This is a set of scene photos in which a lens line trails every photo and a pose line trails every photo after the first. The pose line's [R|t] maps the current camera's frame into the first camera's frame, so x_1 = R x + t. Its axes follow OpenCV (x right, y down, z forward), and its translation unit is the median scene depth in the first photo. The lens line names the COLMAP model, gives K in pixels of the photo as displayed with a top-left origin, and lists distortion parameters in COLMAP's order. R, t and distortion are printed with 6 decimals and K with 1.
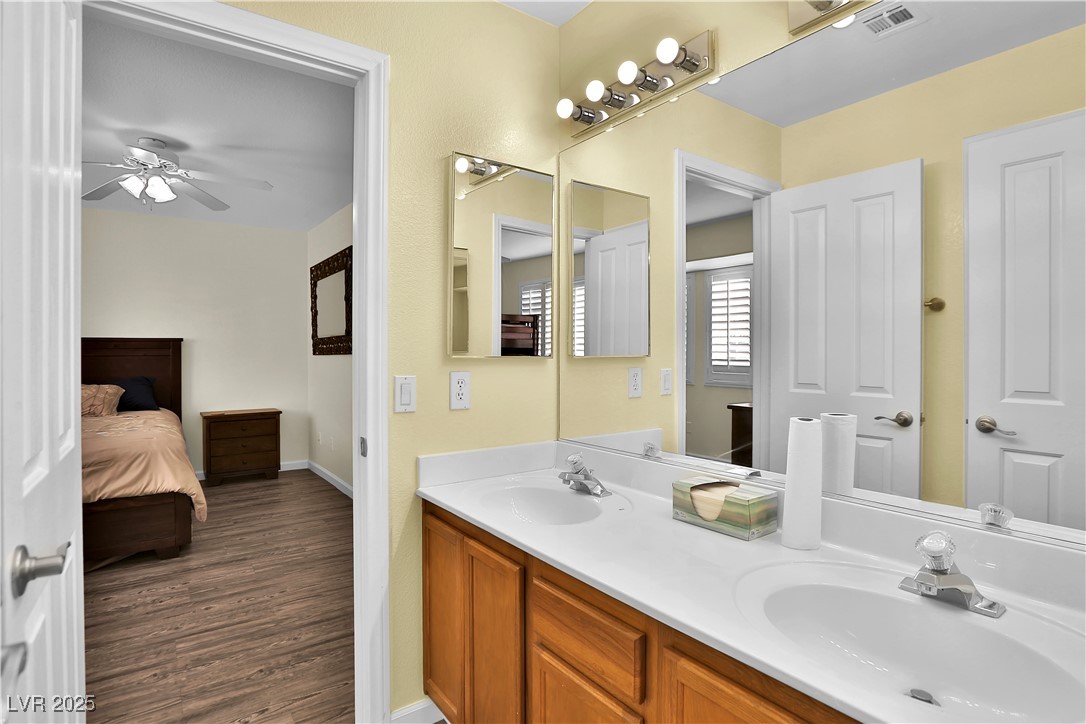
lens RADIAL K [[548.8, 0, 547.6], [0, 548.8, 352.7], [0, 0, 1]] dist [-0.035948, 0.010075]
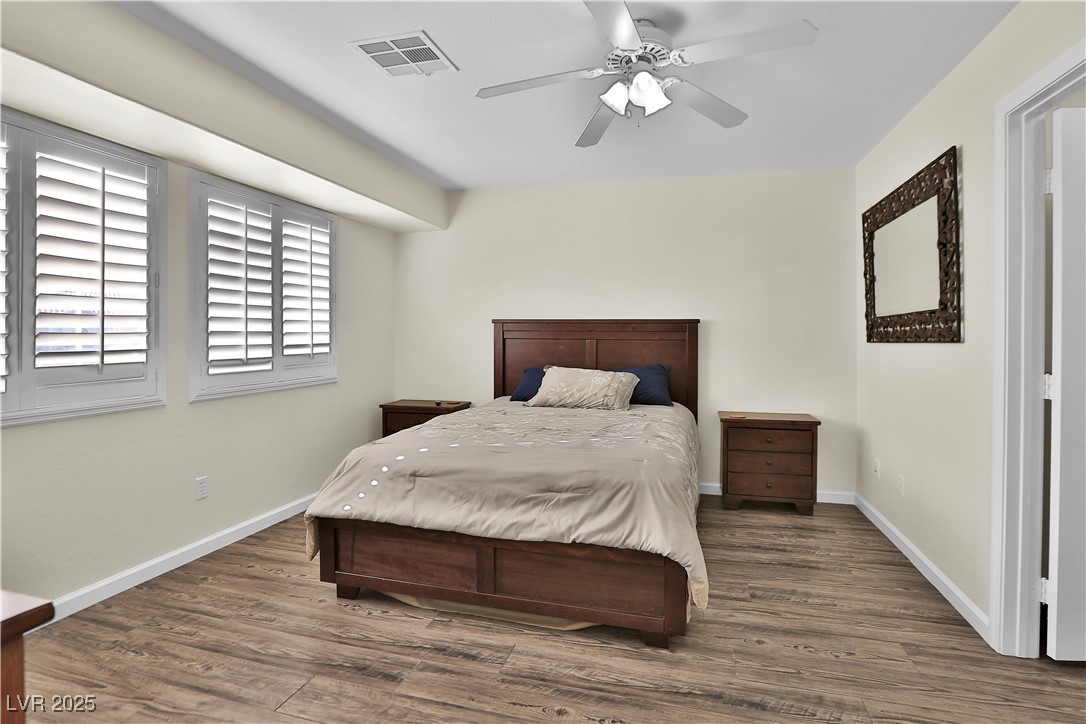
lens RADIAL K [[548.8, 0, 545.0], [0, 548.8, 331.9], [0, 0, 1]] dist [-0.035948, 0.010075]
pose [[0.620269, 0.002690, -0.784385, -0.190314], [-0.009742, 0.999943, -0.004274, -0.002332], [0.784329, 0.010292, 0.620260, 0.341277]]
